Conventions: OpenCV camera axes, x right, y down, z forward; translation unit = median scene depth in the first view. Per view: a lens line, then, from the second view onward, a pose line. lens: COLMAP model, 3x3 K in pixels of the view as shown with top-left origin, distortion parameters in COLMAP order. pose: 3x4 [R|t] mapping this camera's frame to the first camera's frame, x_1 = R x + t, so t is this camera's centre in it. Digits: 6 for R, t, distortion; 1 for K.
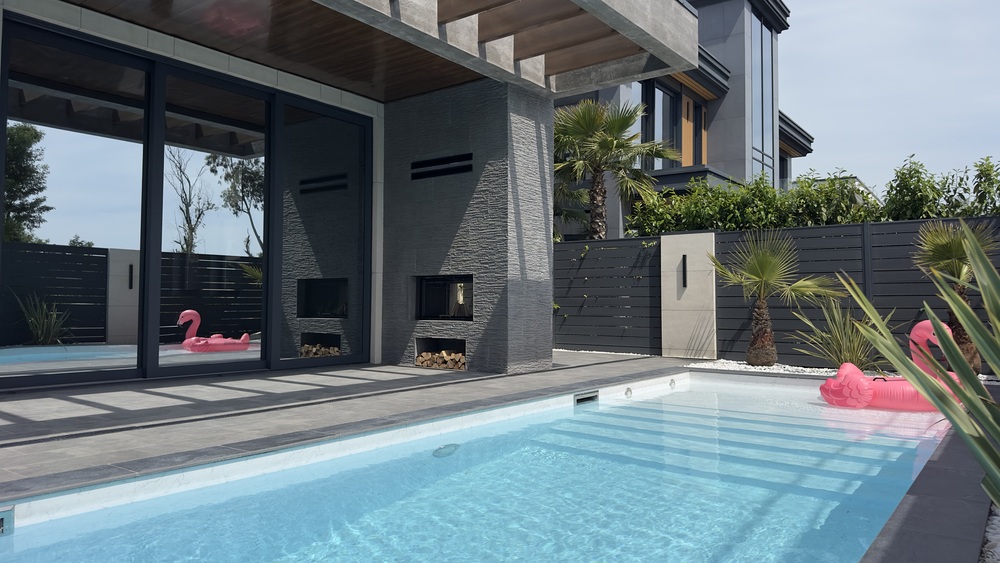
lens RADIAL K [[707.5, 0, 500.0], [0, 707.5, 281.5], [0, 0, 1]] dist [0.075855, -0.152333]
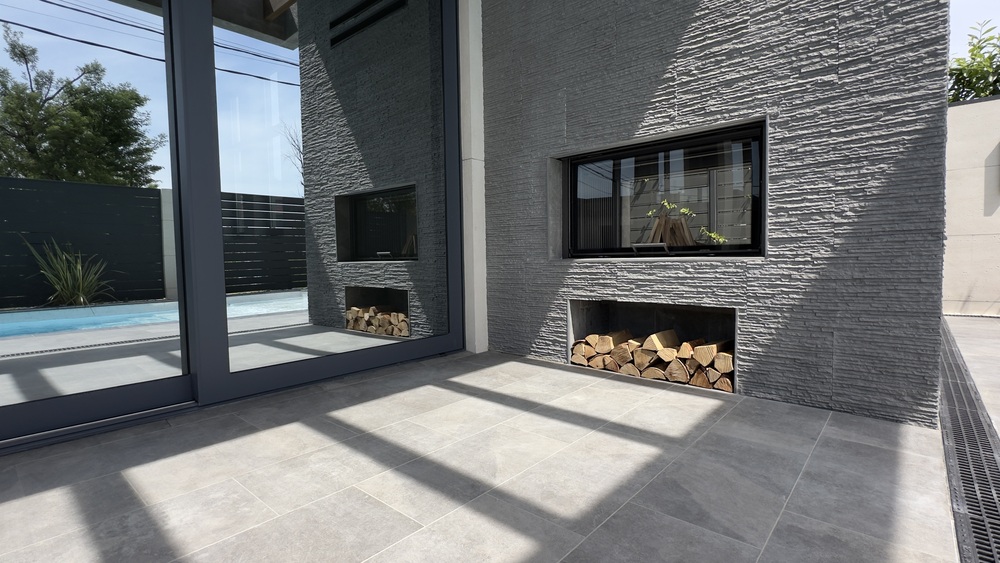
lens RADIAL K [[469.8, 0, 500.0], [0, 469.8, 281.5], [0, 0, 1]] dist [-0.000262, -0.000038]
pose [[0.996646, -0.020823, -0.079136, -0.137492], [0.027906, 0.995598, 0.089477, 0.041437], [0.076925, -0.091386, 0.992840, 0.710369]]
